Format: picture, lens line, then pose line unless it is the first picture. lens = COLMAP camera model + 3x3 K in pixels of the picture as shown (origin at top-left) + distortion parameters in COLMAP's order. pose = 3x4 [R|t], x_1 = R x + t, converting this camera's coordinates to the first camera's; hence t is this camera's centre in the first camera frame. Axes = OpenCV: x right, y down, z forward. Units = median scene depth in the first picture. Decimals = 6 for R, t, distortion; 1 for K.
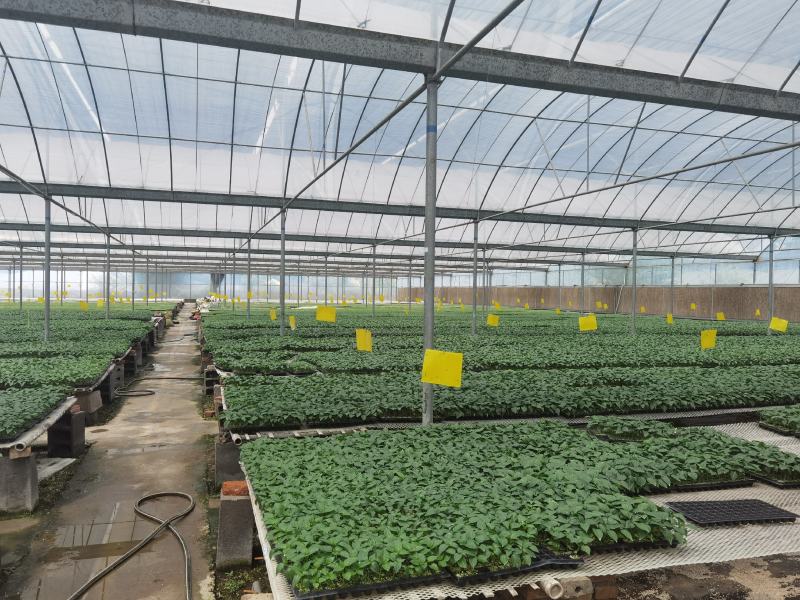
lens RADIAL K [[643.9, 0, 397.0], [0, 643.9, 298.2], [0, 0, 1]] dist [0.032607, -0.003822]
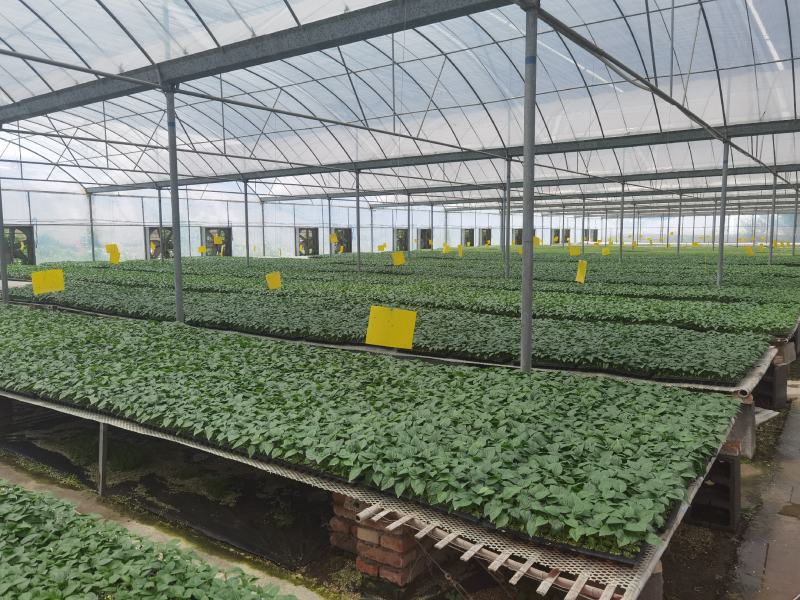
lens RADIAL K [[643.9, 0, 391.9], [0, 643.9, 299.7], [0, 0, 1]] dist [0.032607, -0.003822]
pose [[0.605234, 0.058588, -0.793888, 0.439872], [0.010699, 0.996599, 0.081705, 0.005063], [0.795976, -0.057945, 0.602549, 0.147187]]
